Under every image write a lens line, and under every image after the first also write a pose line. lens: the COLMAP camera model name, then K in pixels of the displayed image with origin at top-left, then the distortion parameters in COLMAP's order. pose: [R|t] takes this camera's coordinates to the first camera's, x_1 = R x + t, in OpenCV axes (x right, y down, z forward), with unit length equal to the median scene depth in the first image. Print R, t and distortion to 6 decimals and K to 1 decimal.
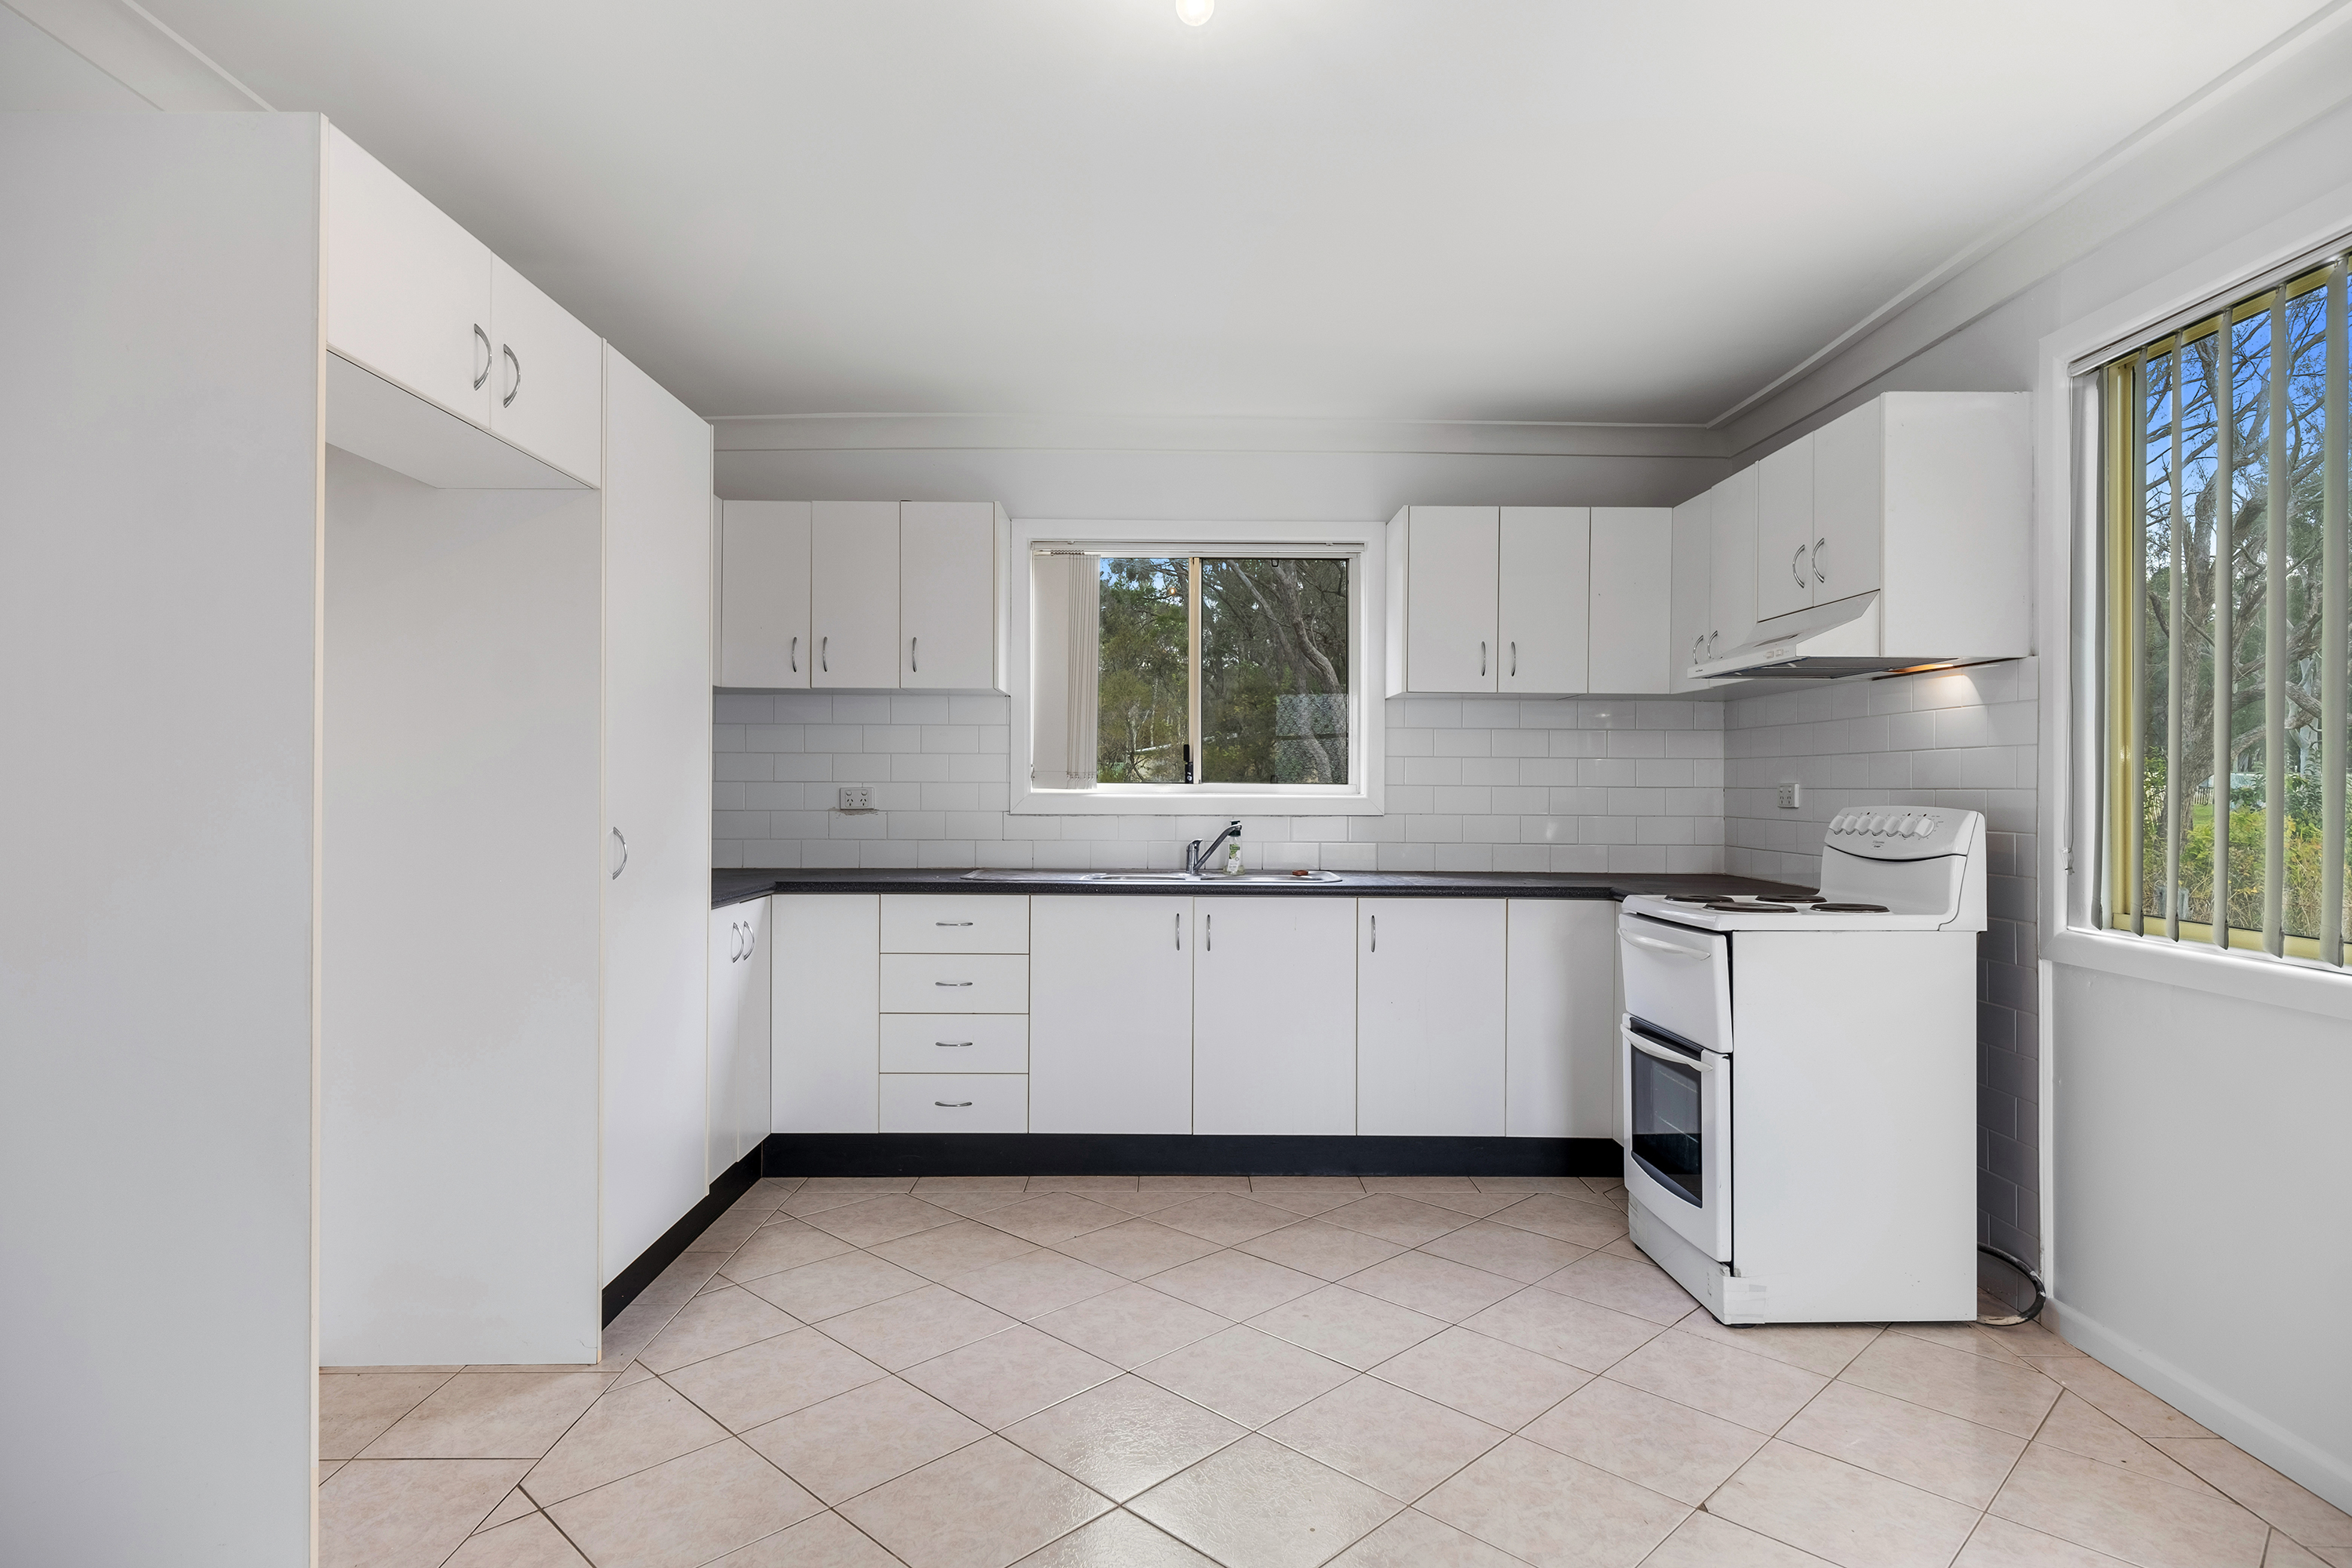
lens RADIAL K [[1272.5, 0, 1176.0], [0, 1272.5, 784.0], [0, 0, 1]] dist [0.034023, -0.024506]
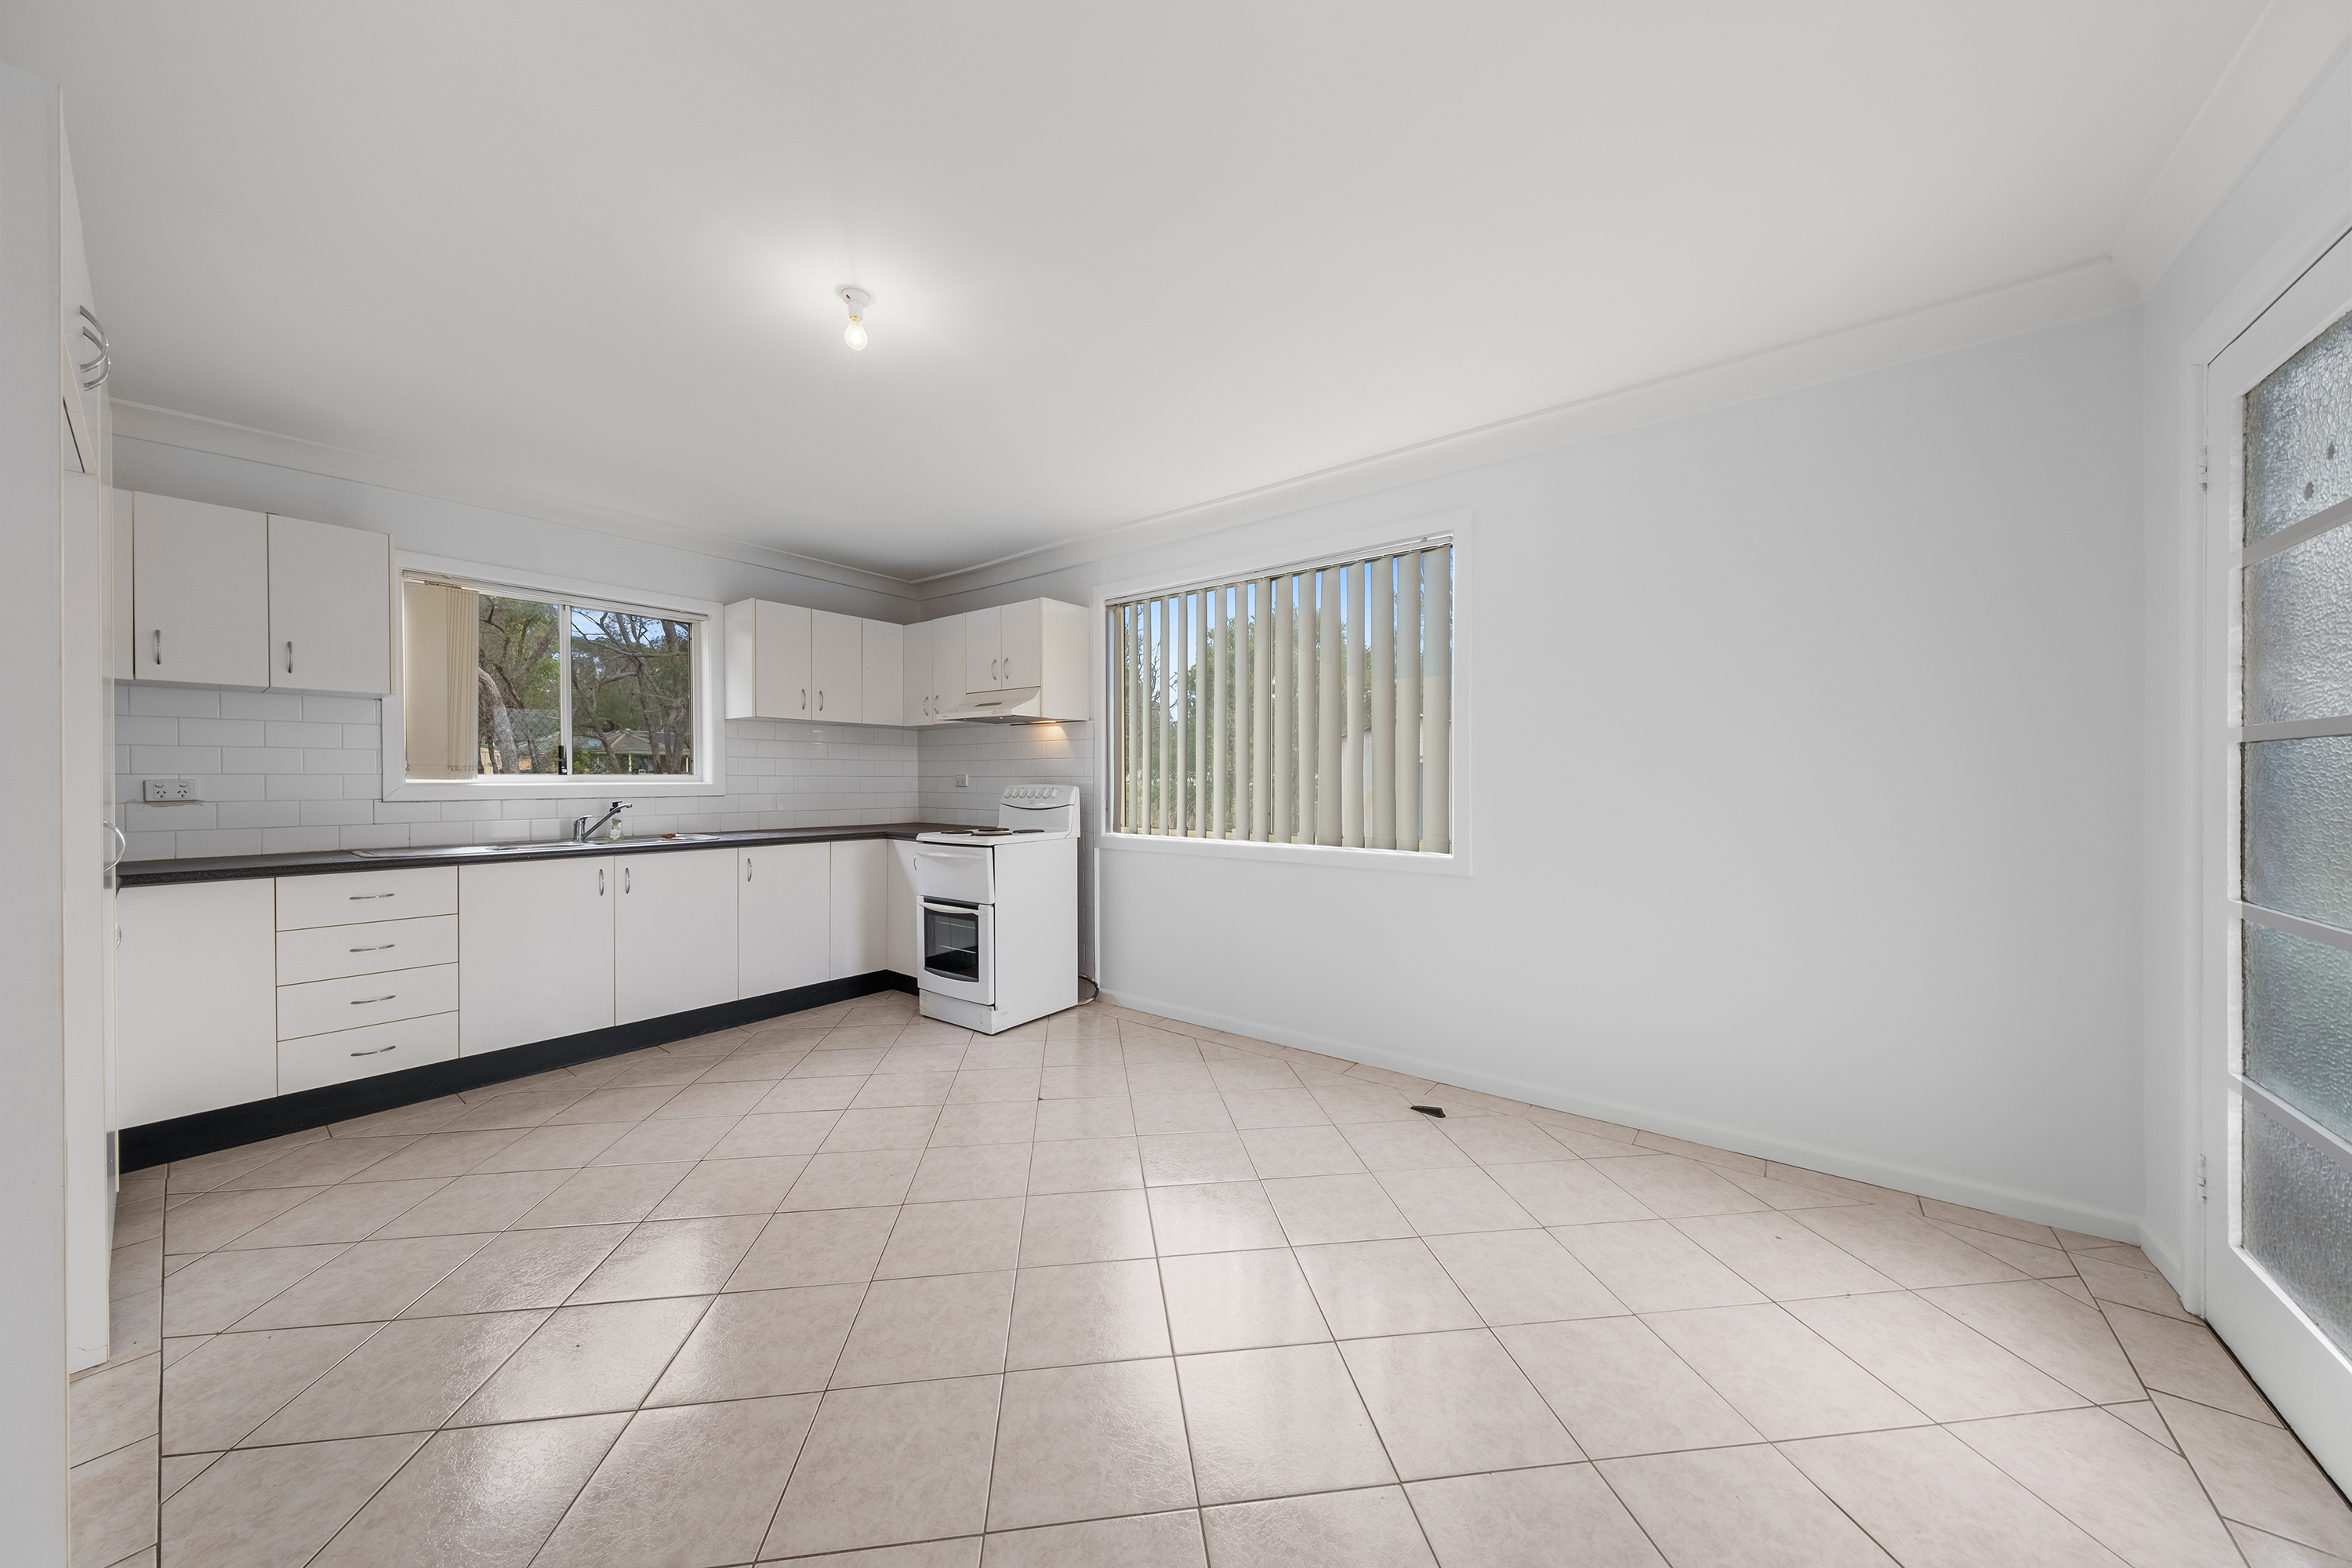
lens RADIAL K [[782.6, 0, 1176.0], [0, 782.6, 784.0], [0, 0, 1]] dist [-0.000557, -0.000073]
pose [[0.619042, -0.010980, 0.785281, -0.278574], [0.001634, 0.999918, 0.012693, -0.000157], [-0.785356, -0.006574, 0.619009, -0.011596]]
